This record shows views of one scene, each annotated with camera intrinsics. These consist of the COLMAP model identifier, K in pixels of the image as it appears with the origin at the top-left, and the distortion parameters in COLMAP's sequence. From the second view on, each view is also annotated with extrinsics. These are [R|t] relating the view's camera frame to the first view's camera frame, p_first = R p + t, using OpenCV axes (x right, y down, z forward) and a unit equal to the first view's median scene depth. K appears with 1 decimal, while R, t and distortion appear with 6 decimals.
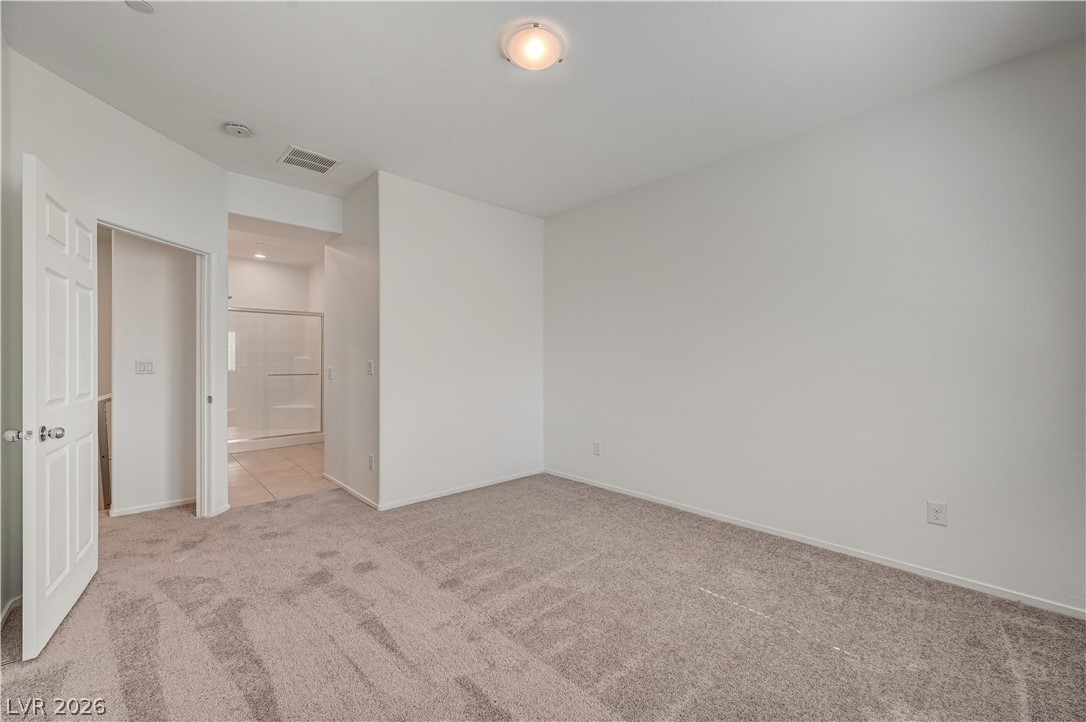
lens RADIAL K [[433.5, 0, 543.9], [0, 433.5, 361.5], [0, 0, 1]] dist [0.000009, 0.000555]
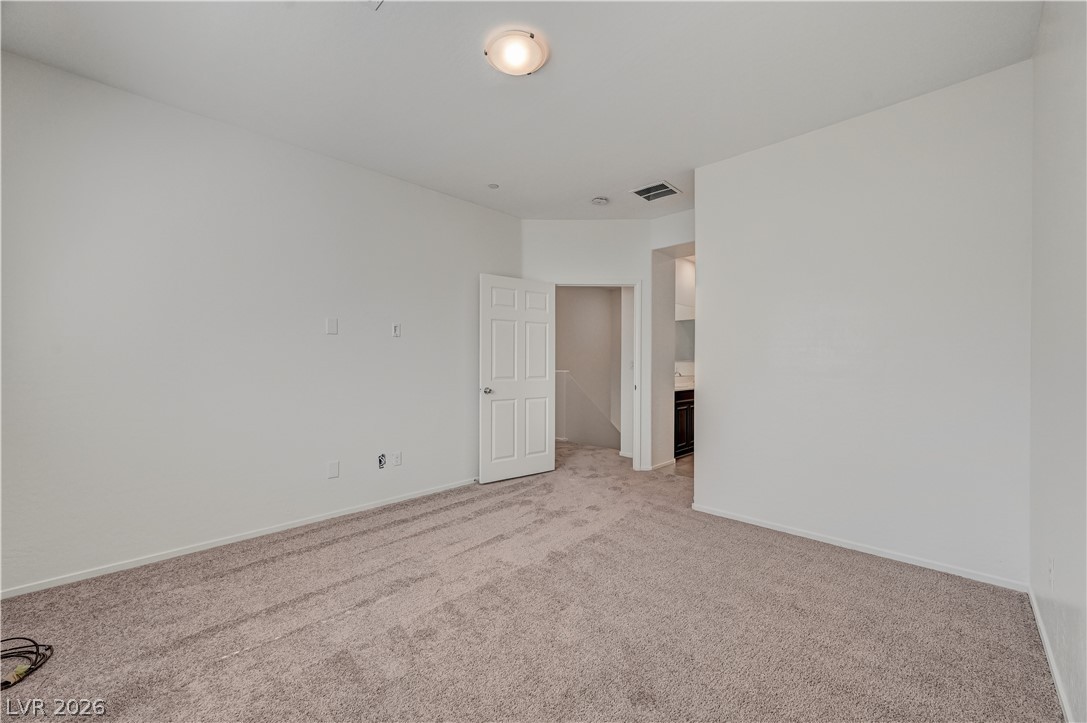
lens RADIAL K [[433.9, 0, 546.3], [0, 433.9, 366.4], [0, 0, 1]] dist [0.000009, 0.000555]
pose [[0.043220, 0.007233, -0.999039, 0.676862], [-0.002759, 0.999971, 0.007120, 0.009878], [0.999062, 0.002448, 0.043239, 0.689923]]
